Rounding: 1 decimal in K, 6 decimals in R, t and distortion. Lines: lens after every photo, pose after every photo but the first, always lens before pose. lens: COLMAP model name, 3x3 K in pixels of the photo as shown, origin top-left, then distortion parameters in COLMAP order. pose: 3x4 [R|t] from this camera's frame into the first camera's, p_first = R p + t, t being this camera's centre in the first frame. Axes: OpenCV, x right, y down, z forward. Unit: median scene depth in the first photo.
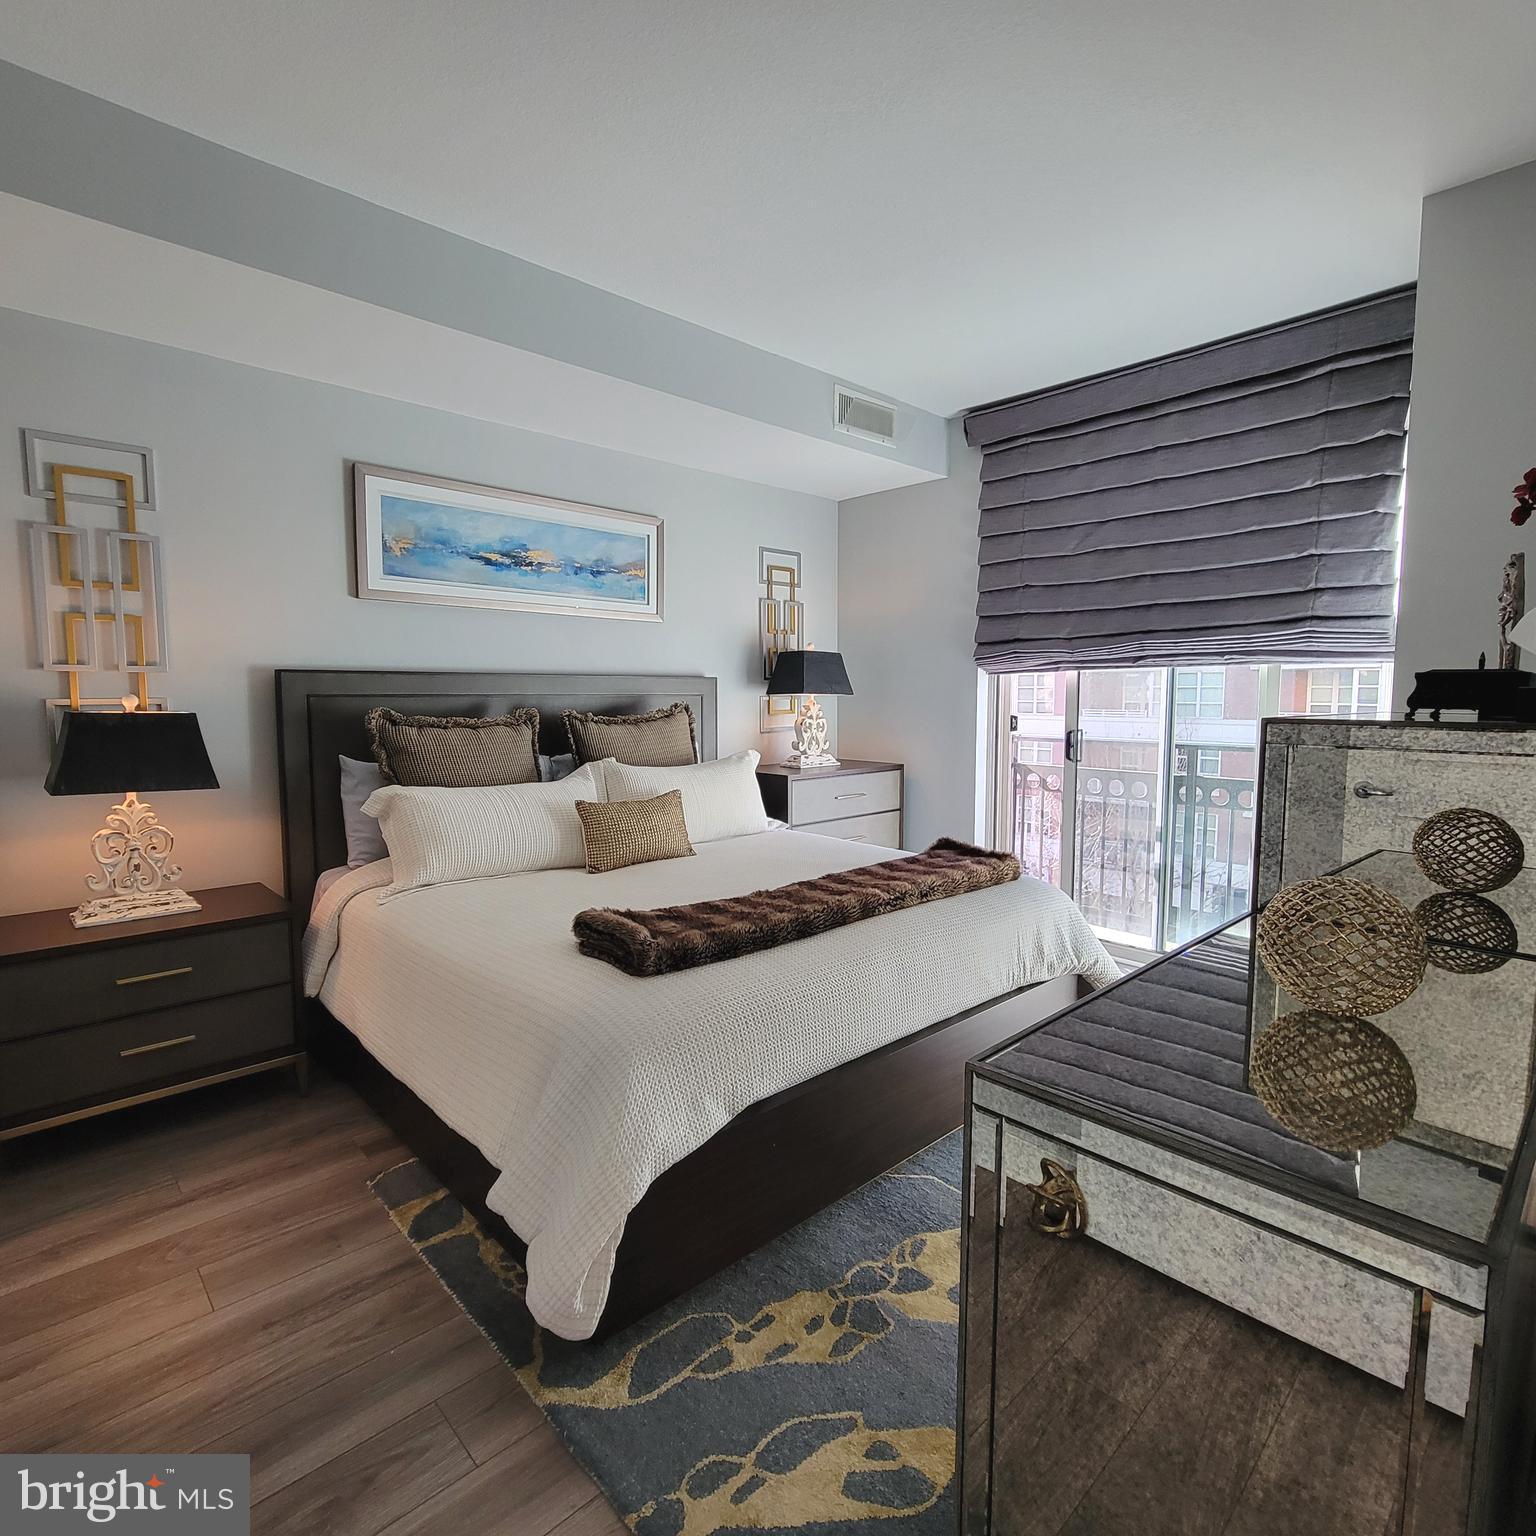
lens RADIAL K [[845.9, 0, 761.9], [0, 845.9, 763.8], [0, 0, 1]] dist [0.001948, -0.002453]
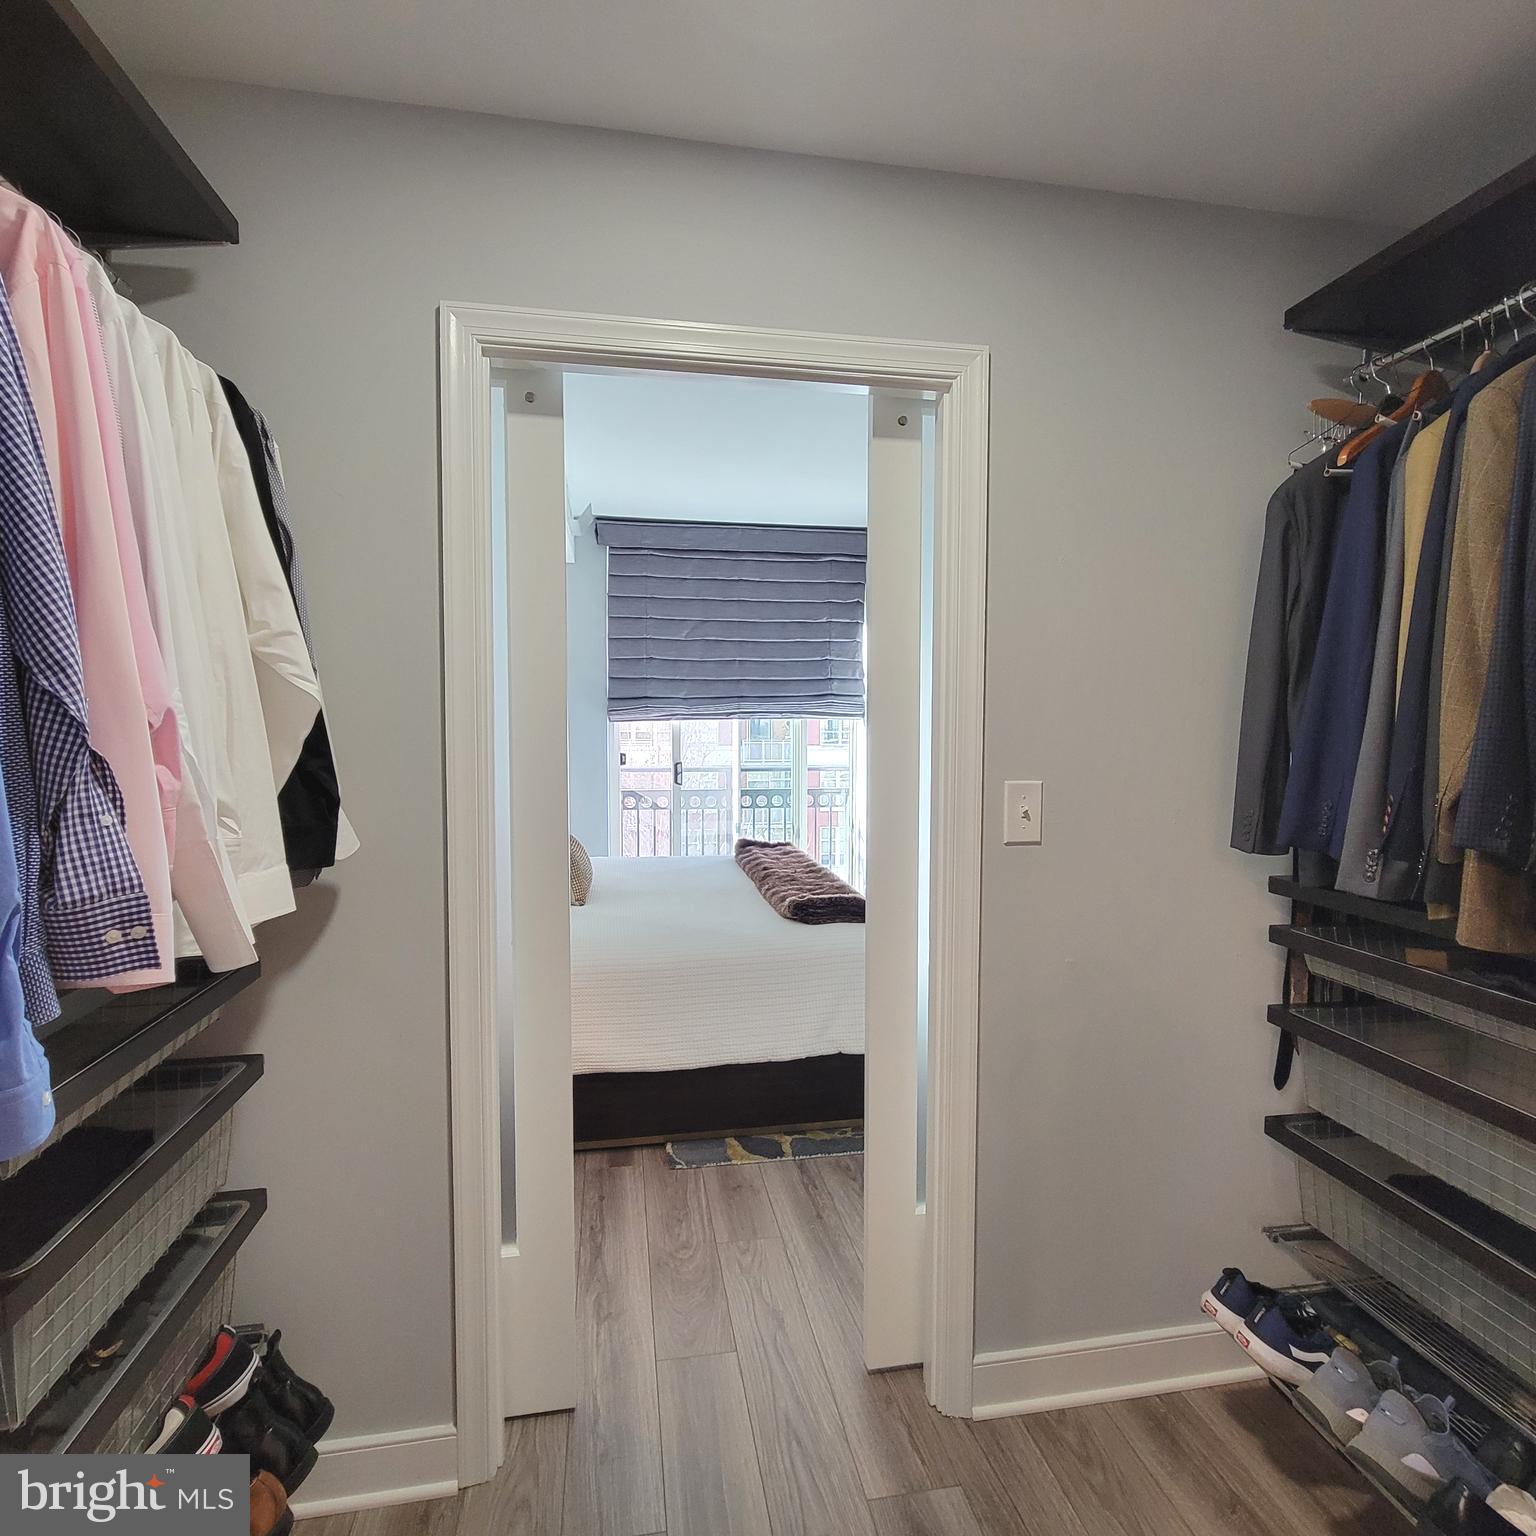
lens RADIAL K [[845.9, 0, 766.2], [0, 845.9, 759.2], [0, 0, 1]] dist [0.001948, -0.002453]
pose [[0.540220, -0.038222, 0.840655, -0.839292], [0.070560, 0.997508, 0.000010, -0.040129], [-0.838560, 0.059312, 0.541570, 0.134381]]
